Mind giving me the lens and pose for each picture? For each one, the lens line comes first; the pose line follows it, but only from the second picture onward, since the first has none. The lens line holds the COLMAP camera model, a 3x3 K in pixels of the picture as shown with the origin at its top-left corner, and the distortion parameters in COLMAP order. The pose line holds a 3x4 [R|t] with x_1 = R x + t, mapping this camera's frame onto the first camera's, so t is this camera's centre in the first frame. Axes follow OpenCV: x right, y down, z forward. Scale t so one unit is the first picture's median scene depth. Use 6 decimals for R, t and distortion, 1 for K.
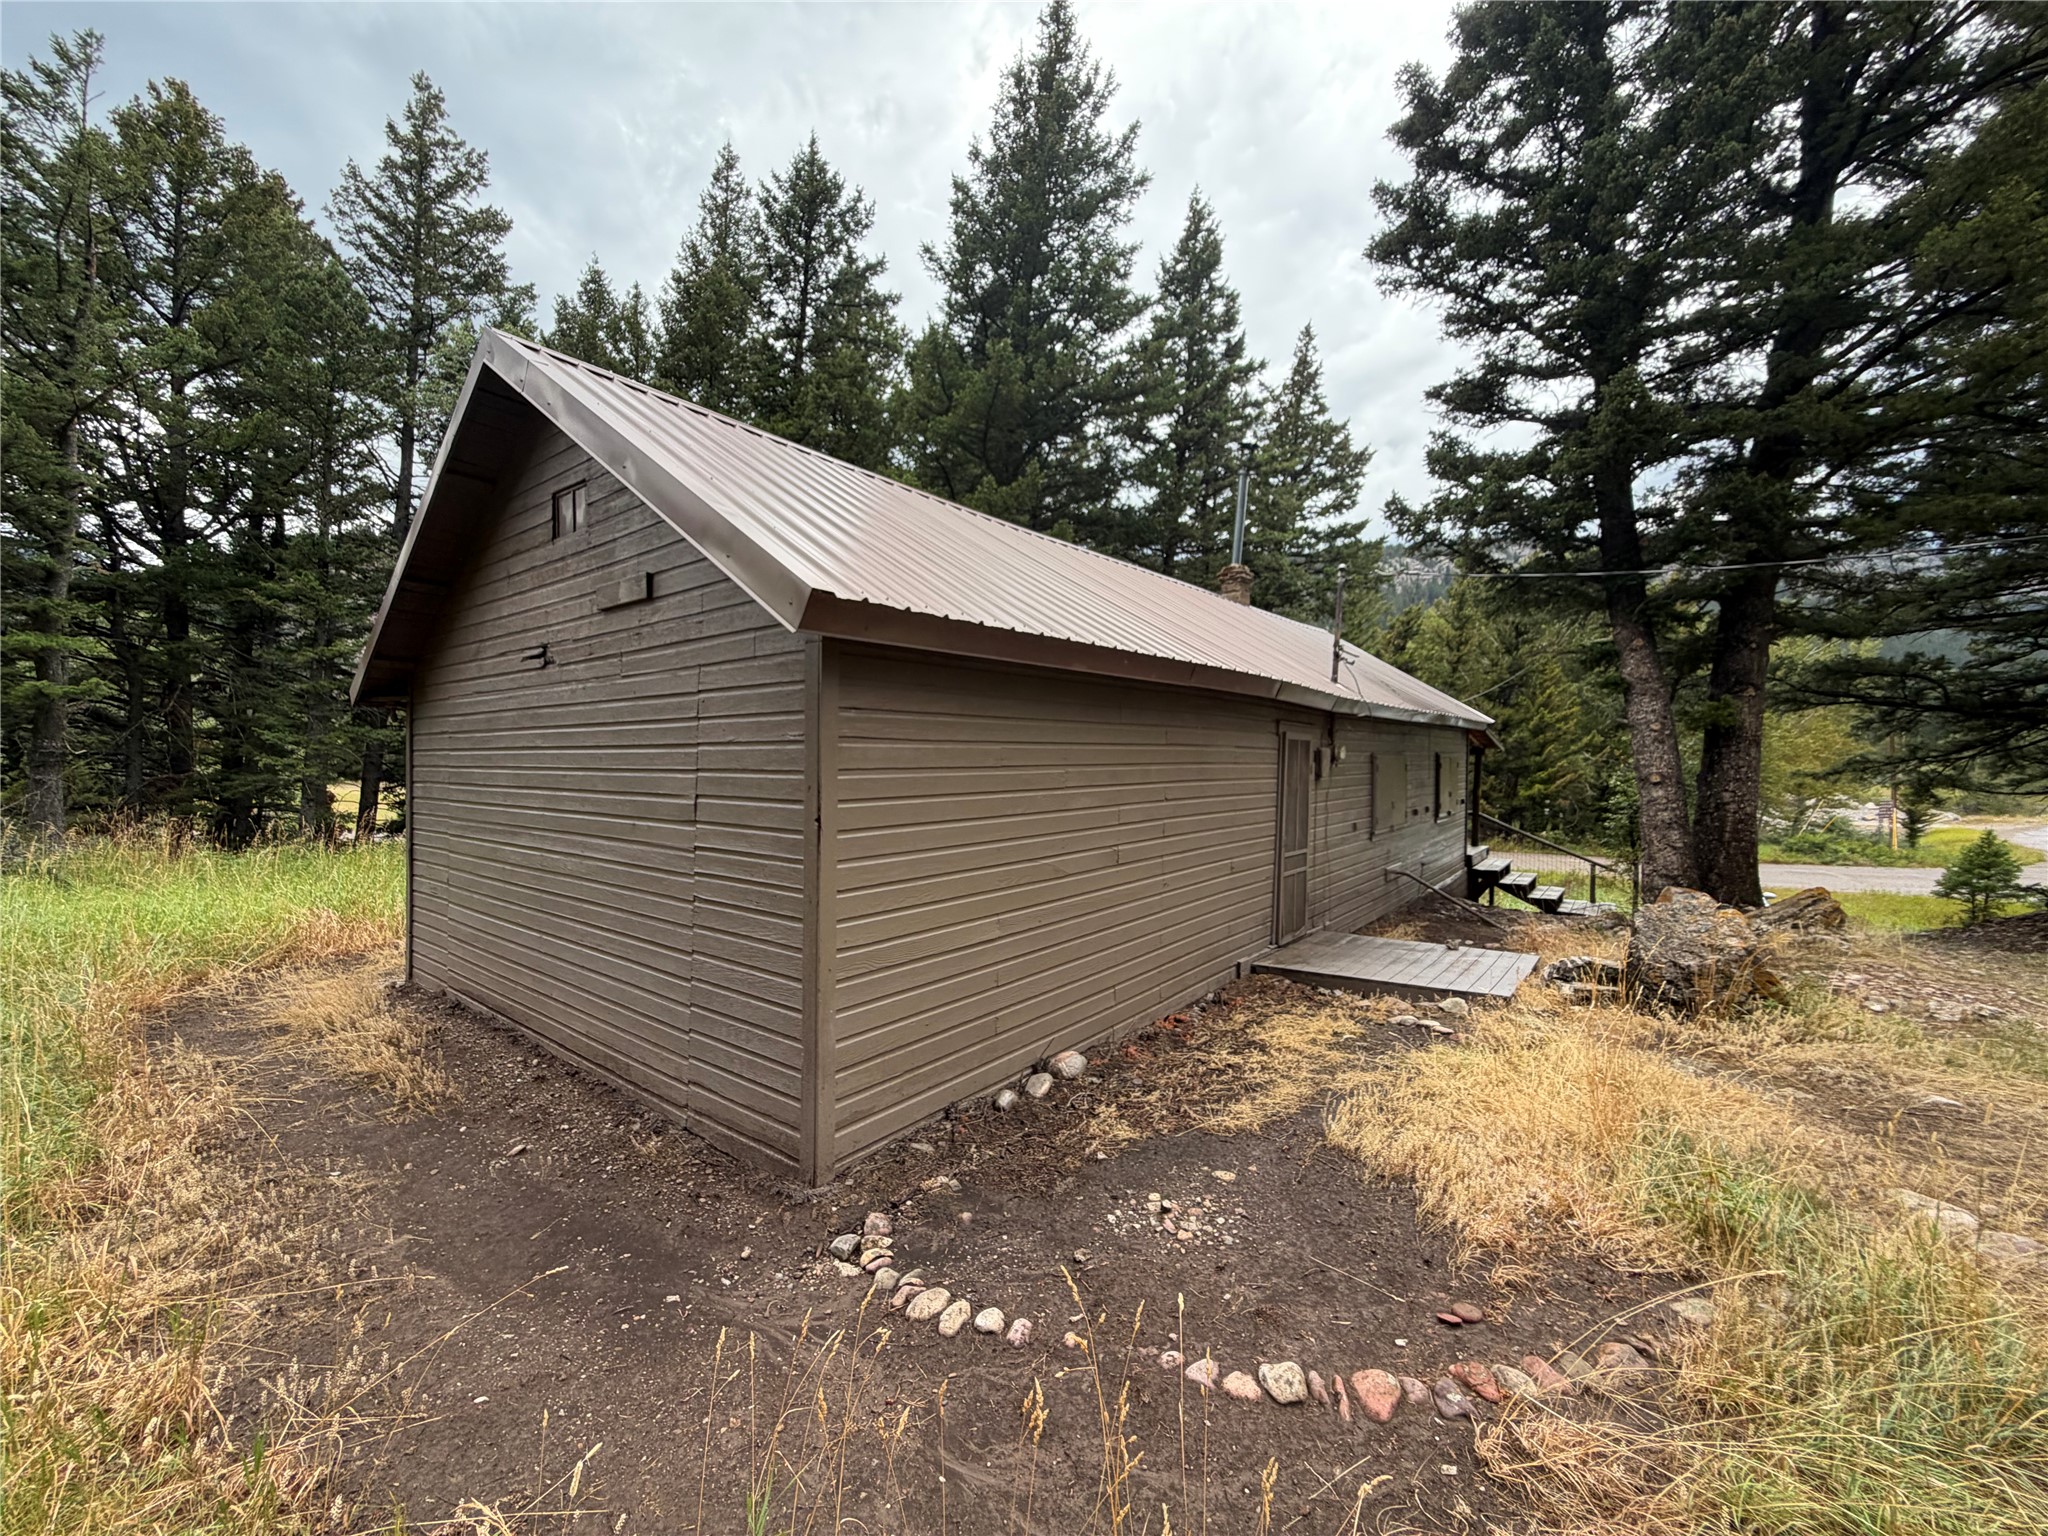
lens RADIAL K [[808.1, 0, 1025.2], [0, 808.1, 761.1], [0, 0, 1]] dist [0.000545, -0.000028]
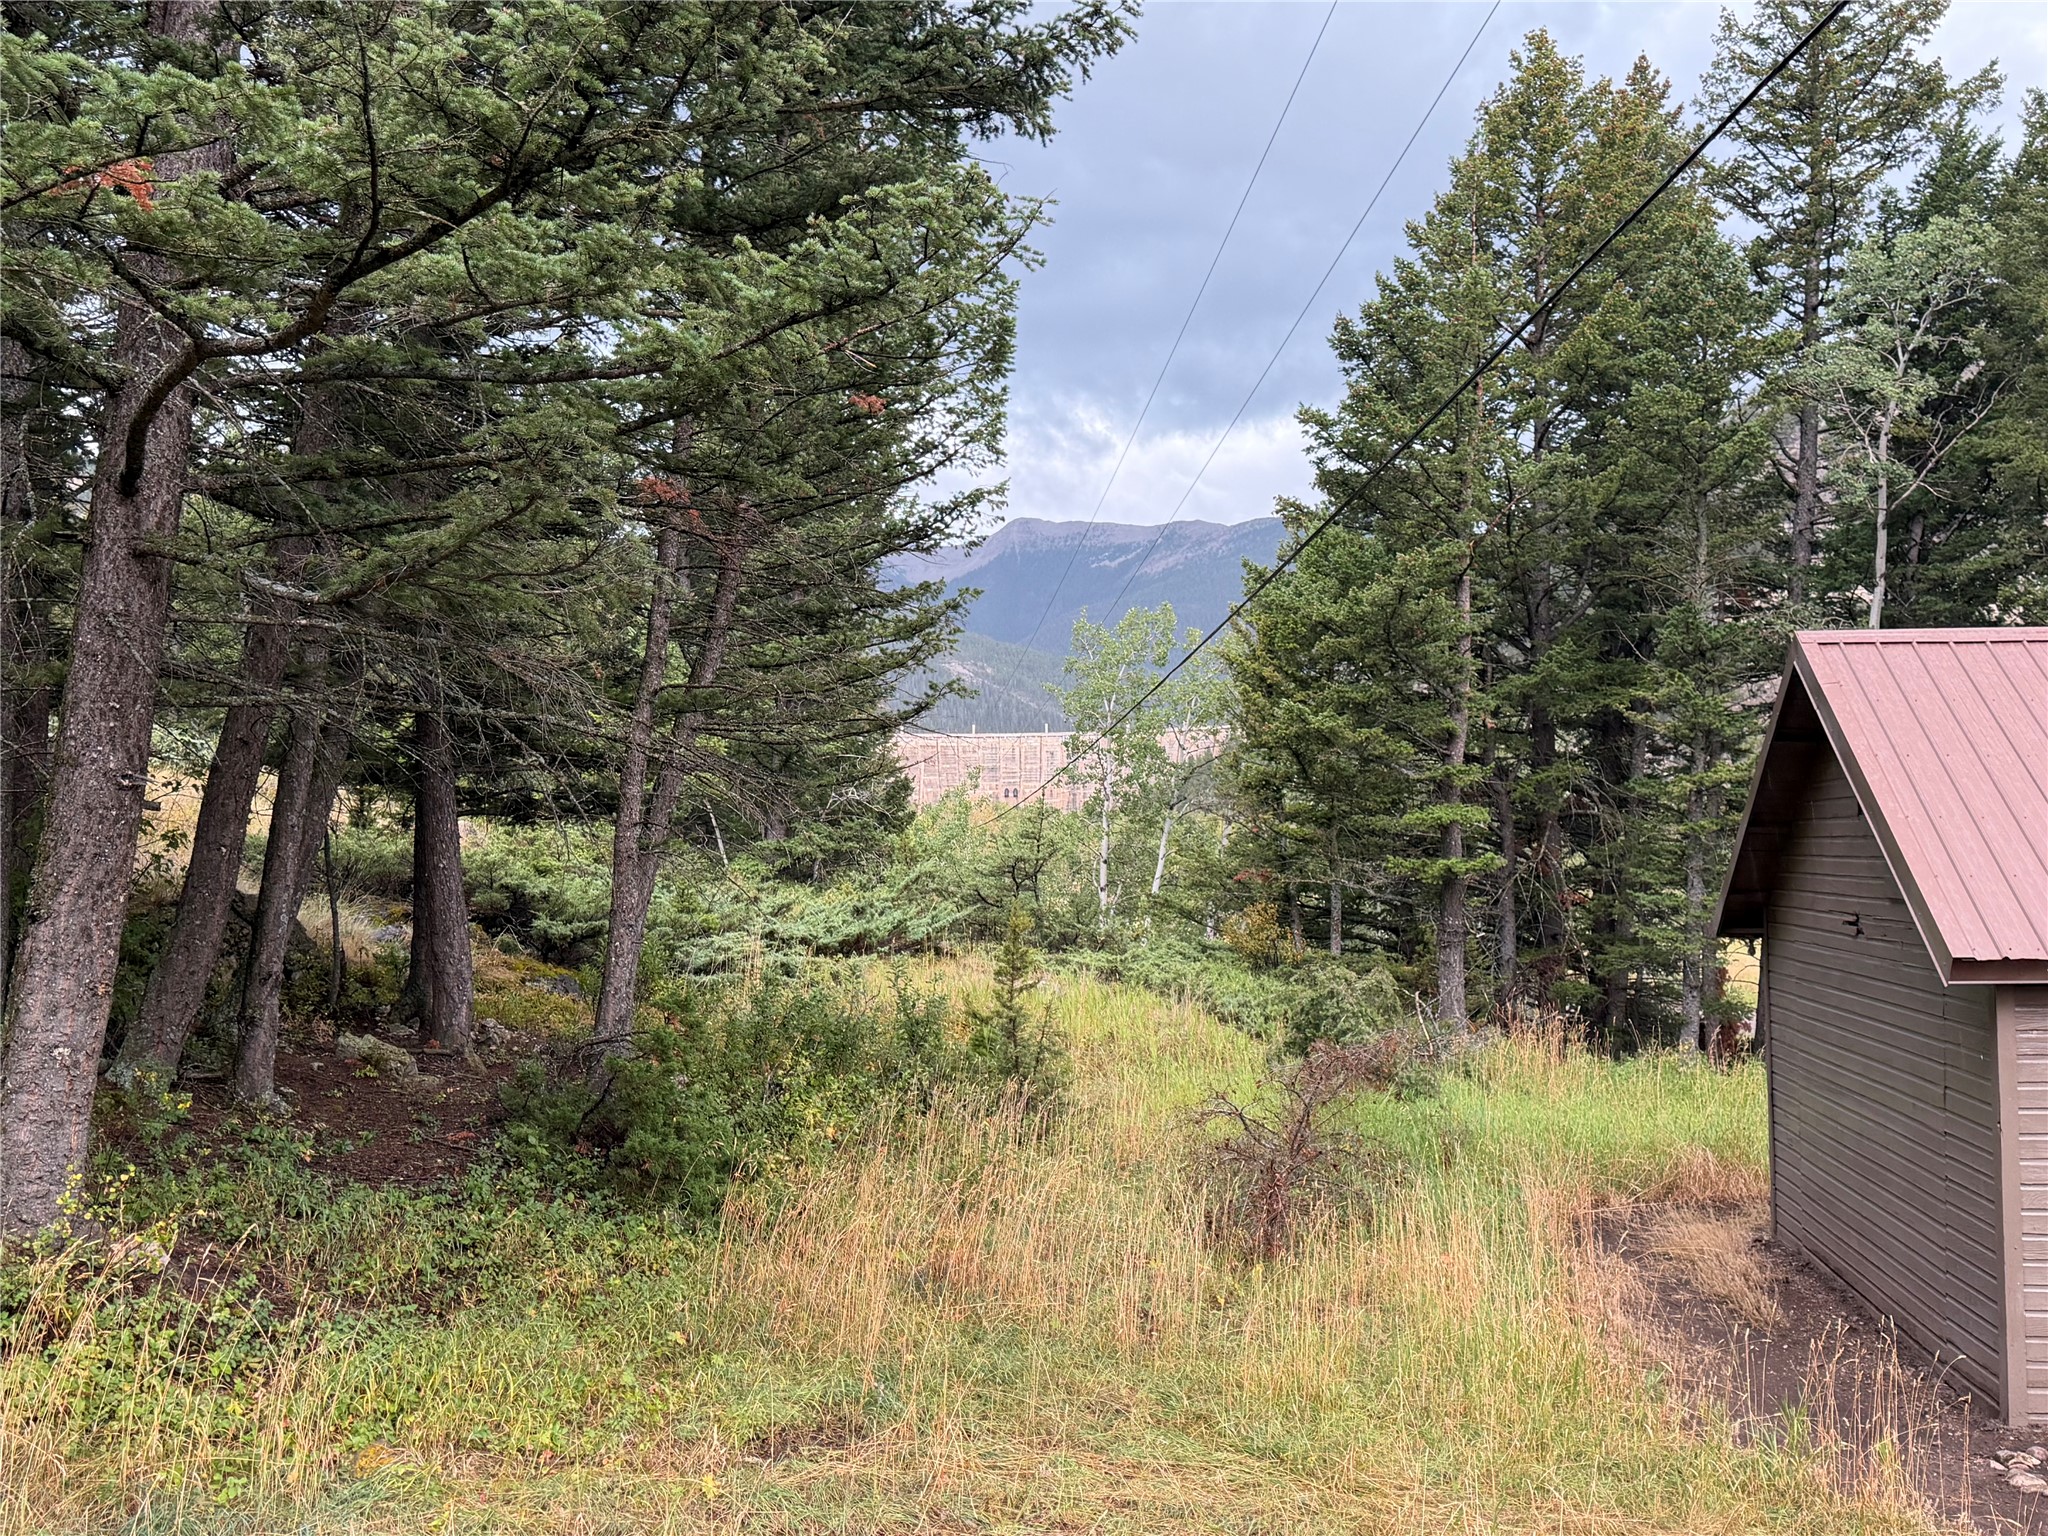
lens RADIAL K [[2086.4, 0, 1023.2], [0, 2086.4, 767.7], [0, 0, 1]] dist [0.055235, 0.000000]
pose [[0.508464, -0.039544, -0.860175, 0.402128], [0.010914, 0.999161, -0.039482, -0.080315], [0.861014, 0.010687, 0.508469, -0.436073]]
